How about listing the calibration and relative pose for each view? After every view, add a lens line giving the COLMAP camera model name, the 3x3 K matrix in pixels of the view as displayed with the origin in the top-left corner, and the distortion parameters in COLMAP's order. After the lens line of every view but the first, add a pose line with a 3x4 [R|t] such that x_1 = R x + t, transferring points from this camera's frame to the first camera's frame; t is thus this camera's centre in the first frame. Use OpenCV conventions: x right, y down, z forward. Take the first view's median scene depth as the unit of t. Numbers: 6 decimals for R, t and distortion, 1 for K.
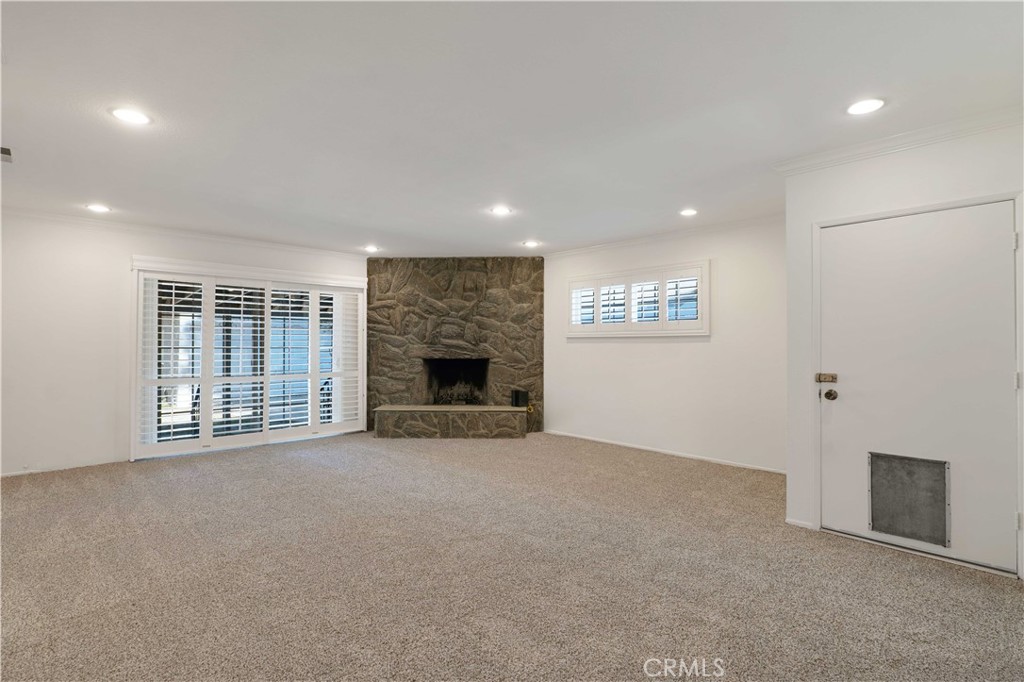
lens RADIAL K [[487.3, 0, 510.2], [0, 487.3, 339.3], [0, 0, 1]] dist [-0.018146, 0.004364]
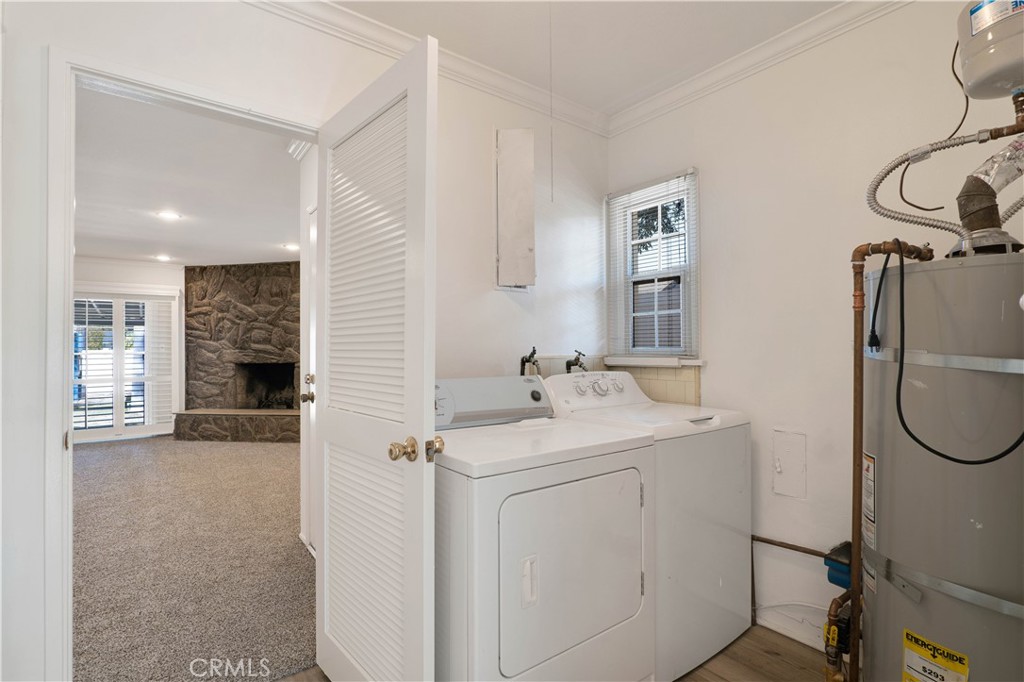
lens RADIAL K [[487.3, 0, 511.2], [0, 487.3, 340.2], [0, 0, 1]] dist [-0.018146, 0.004364]
pose [[0.992278, -0.013423, -0.123306, 0.526210], [0.012552, 0.999891, -0.007838, 0.006568], [0.123398, 0.006229, 0.992338, 0.062489]]
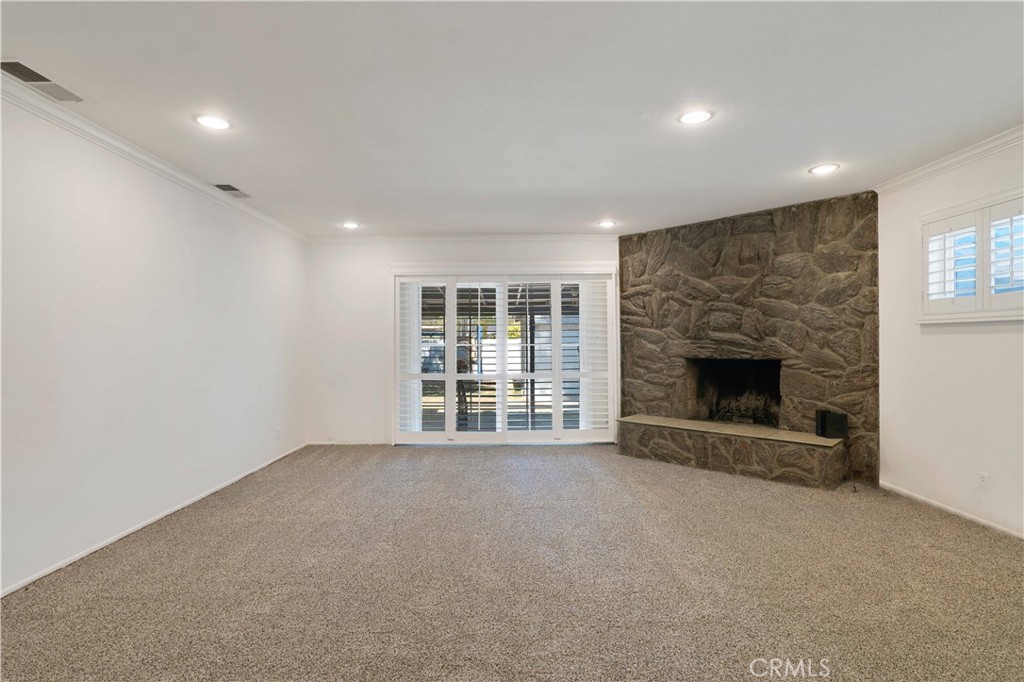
lens RADIAL K [[487.3, 0, 513.2], [0, 487.3, 339.9], [0, 0, 1]] dist [-0.018146, 0.004364]
pose [[0.727269, -0.009524, -0.686287, 0.148013], [0.014312, 0.999897, 0.001291, 0.006314], [0.686204, -0.010761, 0.727330, 0.264231]]
